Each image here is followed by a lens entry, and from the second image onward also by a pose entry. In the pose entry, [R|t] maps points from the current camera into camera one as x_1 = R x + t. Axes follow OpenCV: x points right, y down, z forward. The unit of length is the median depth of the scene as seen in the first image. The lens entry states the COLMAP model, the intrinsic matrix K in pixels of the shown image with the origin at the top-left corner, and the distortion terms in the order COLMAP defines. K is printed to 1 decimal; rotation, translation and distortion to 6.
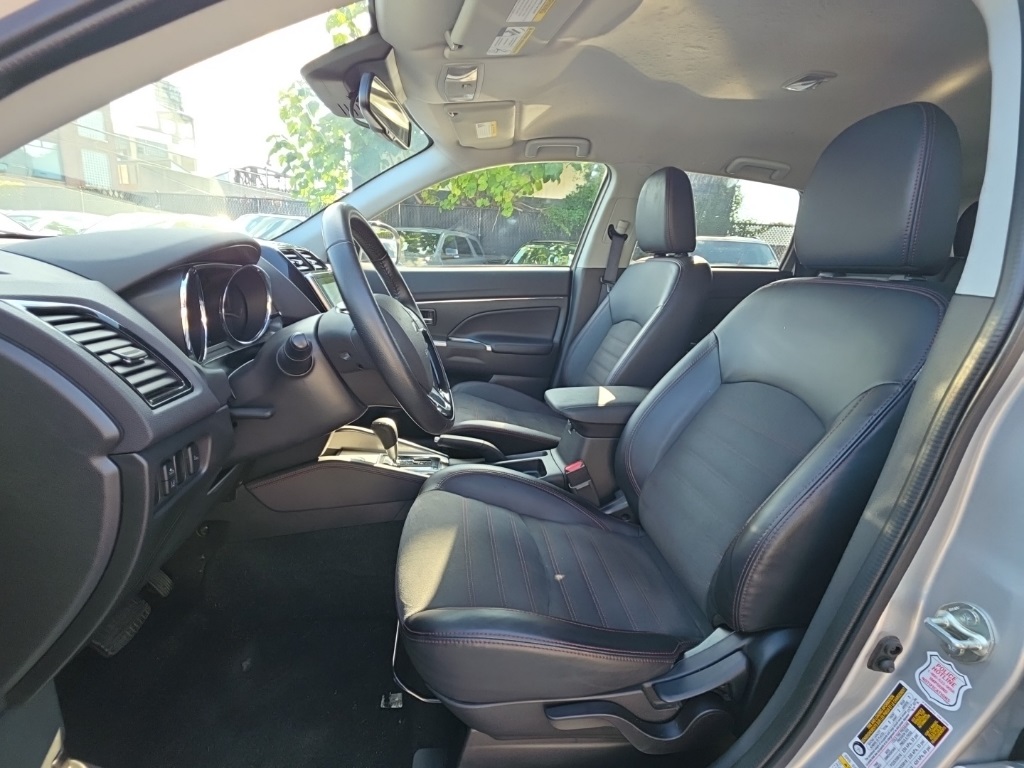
lens RADIAL K [[482.9, 0, 508.2], [0, 482.9, 387.7], [0, 0, 1]] dist [0.009366, -0.000052]
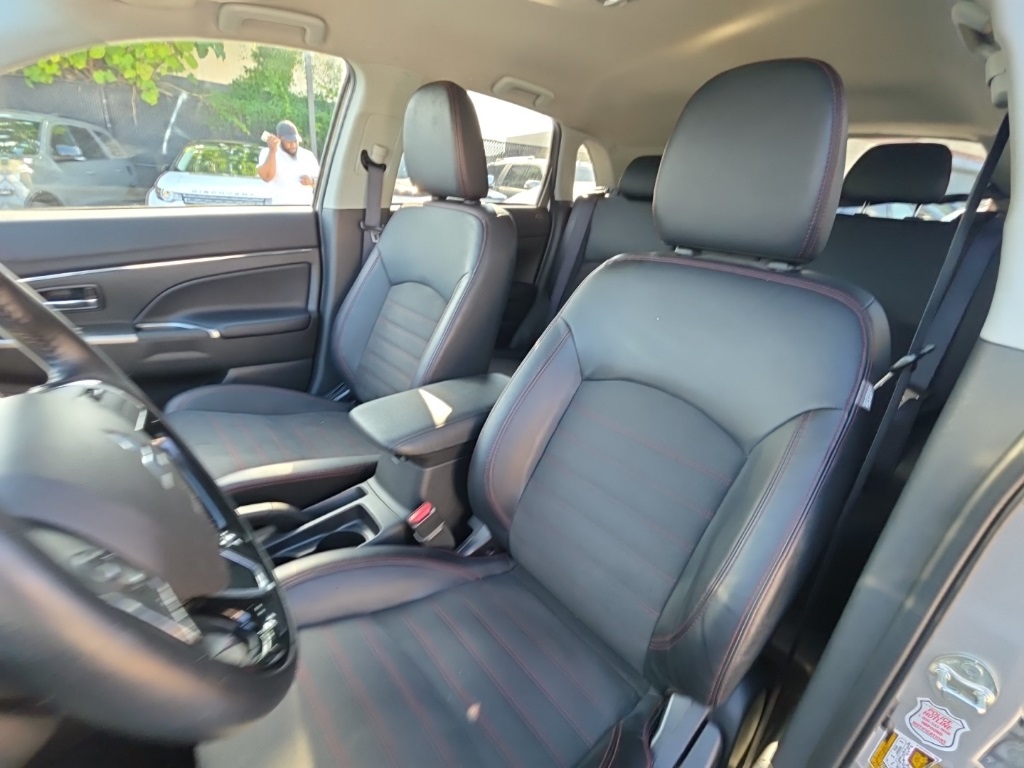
lens RADIAL K [[481.7, 0, 507.7], [0, 481.7, 384.5], [0, 0, 1]] dist [0.008584, -0.006104]
pose [[0.835754, -0.203301, 0.510082, -0.056529], [0.113390, 0.972811, 0.201942, -0.103335], [-0.537269, -0.110936, 0.836084, 0.200245]]
